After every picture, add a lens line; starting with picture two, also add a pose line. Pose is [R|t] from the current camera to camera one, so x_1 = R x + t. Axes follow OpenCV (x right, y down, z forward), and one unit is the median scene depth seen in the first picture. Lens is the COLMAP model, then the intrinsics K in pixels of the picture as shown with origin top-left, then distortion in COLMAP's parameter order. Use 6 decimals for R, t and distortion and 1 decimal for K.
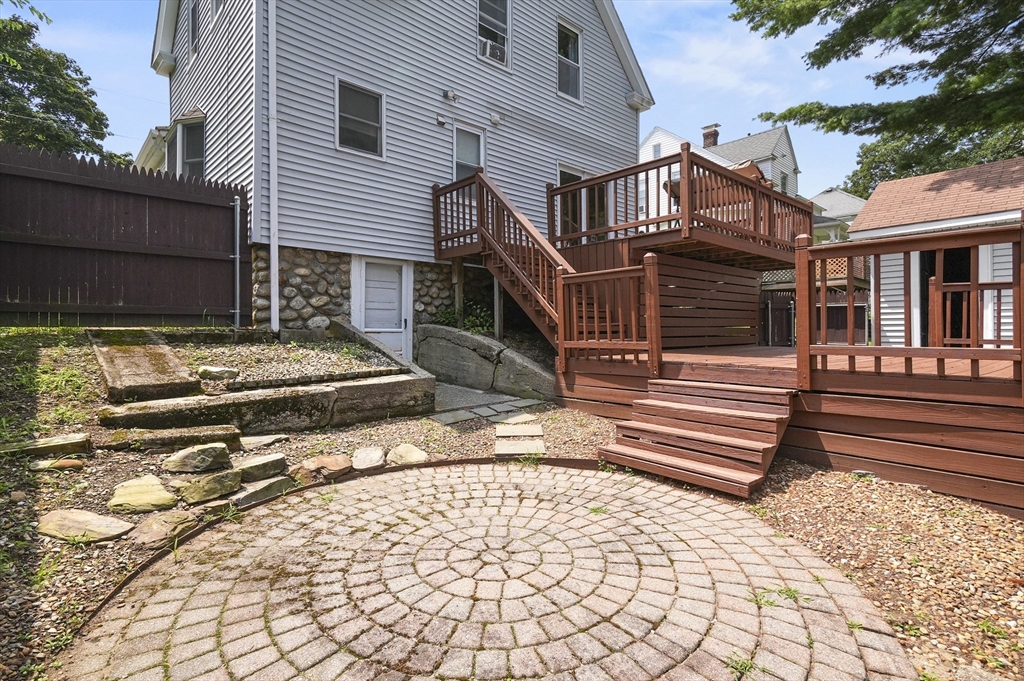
lens RADIAL K [[502.8, 0, 517.4], [0, 502.8, 325.5], [0, 0, 1]] dist [0.019049, 0.000115]
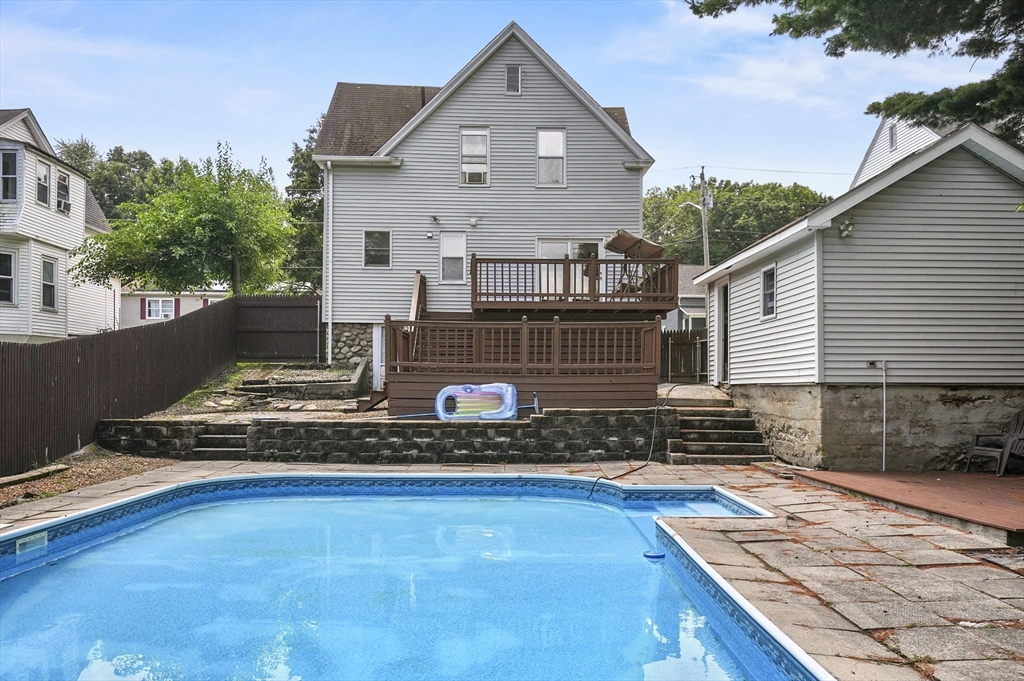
lens RADIAL K [[789.3, 0, 513.1], [0, 789.3, 373.2], [0, 0, 1]] dist [-0.011053, -0.001021]
pose [[0.753988, -0.007270, -0.656848, 1.805790], [-0.001788, 0.999912, -0.013118, 0.072303], [0.656885, 0.011065, 0.753909, -0.767777]]
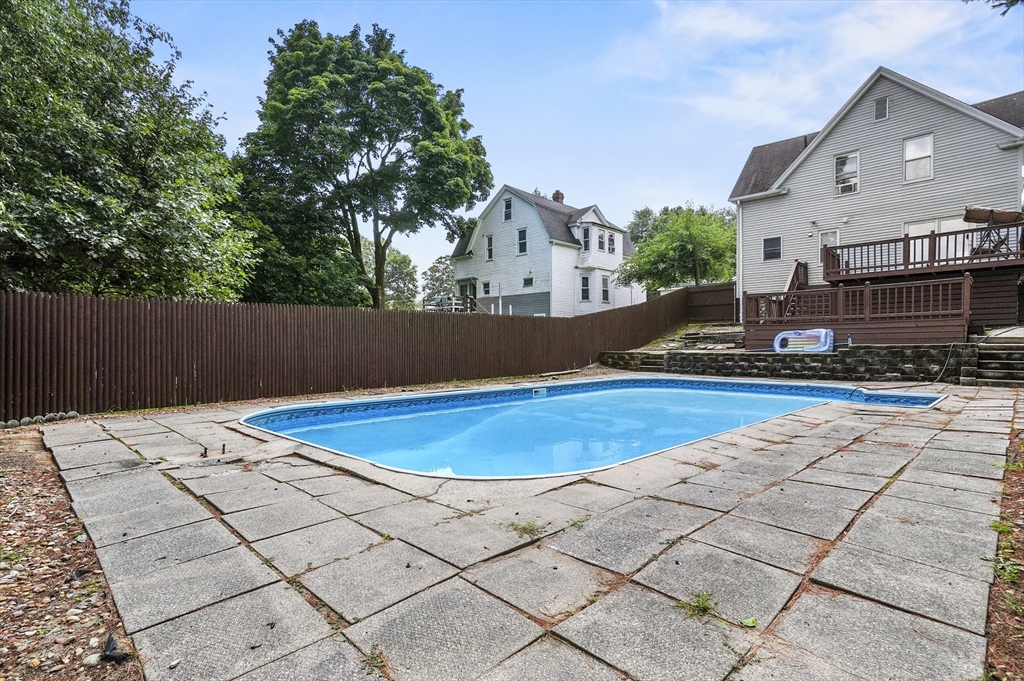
lens RADIAL K [[485.1, 0, 512.0], [0, 485.1, 340.5], [0, 0, 1]] dist [0.024087, 0.000160]
pose [[0.065366, -0.007042, -0.997837, 2.231363], [0.011334, 0.999916, -0.006314, 0.109737], [0.997797, -0.010897, 0.065440, -0.631284]]
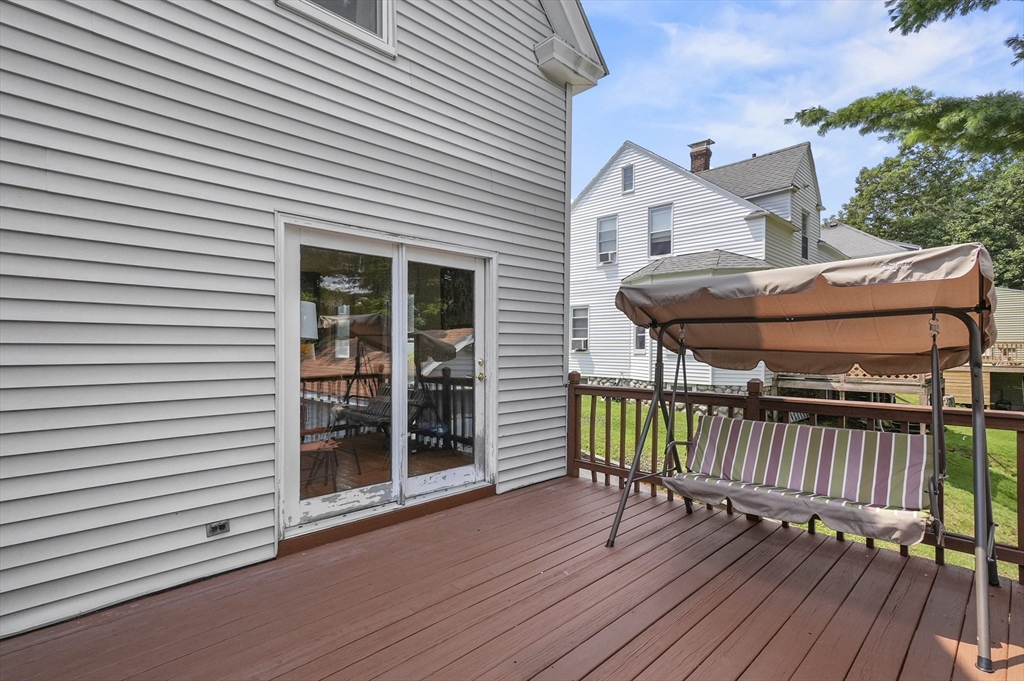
lens RADIAL K [[485.1, 0, 512.0], [0, 485.1, 340.5], [0, 0, 1]] dist [0.024087, 0.000160]
pose [[0.999668, -0.003483, 0.025547, 0.274679], [0.003613, 0.999981, -0.005053, -0.312329], [-0.025529, 0.005144, 0.999661, 0.886504]]
